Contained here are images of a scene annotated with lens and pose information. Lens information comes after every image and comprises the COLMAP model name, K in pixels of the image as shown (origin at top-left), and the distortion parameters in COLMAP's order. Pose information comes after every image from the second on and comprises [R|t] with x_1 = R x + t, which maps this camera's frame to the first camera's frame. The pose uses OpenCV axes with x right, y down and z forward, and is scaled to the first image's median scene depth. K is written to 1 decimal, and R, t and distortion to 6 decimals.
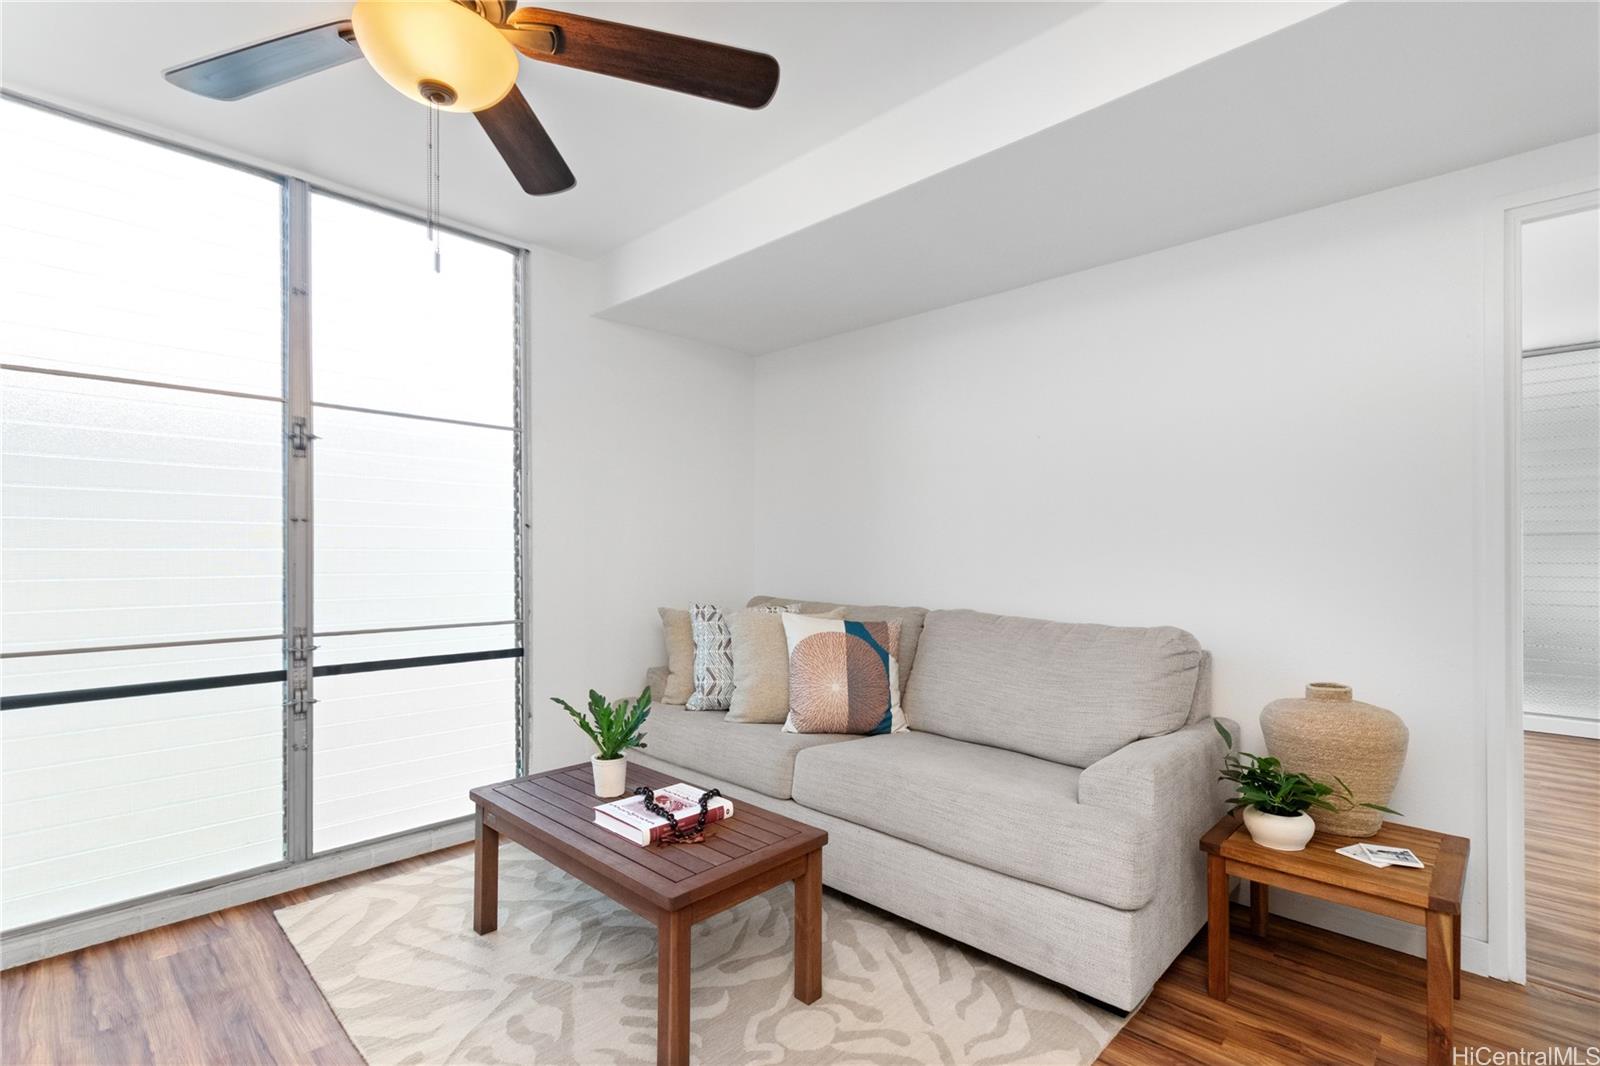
lens RADIAL K [[742.9, 0, 790.0], [0, 742.9, 544.8], [0, 0, 1]] dist [0.002692, 0.001293]
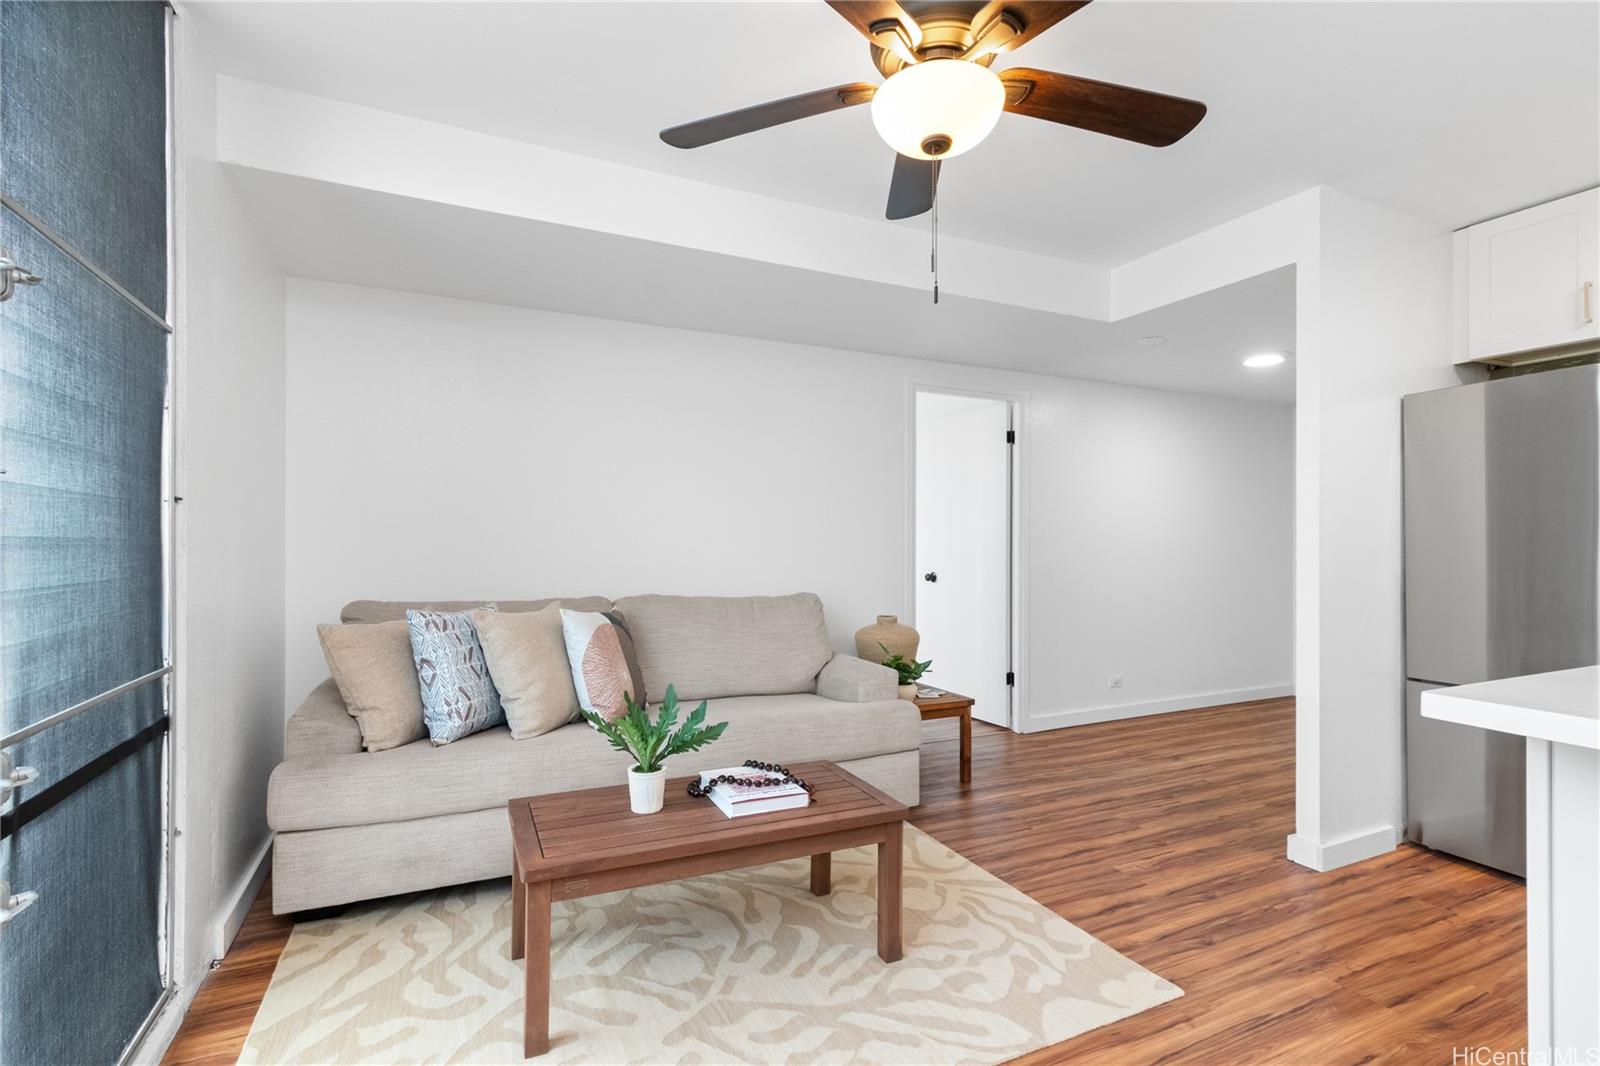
lens RADIAL K [[742.9, 0, 794.8], [0, 742.9, 552.3], [0, 0, 1]] dist [0.002692, 0.001293]
pose [[0.351002, -0.006730, 0.936351, -0.754610], [-0.006033, 0.999937, 0.009449, 0.009410], [-0.936355, -0.008966, 0.350939, 0.386039]]
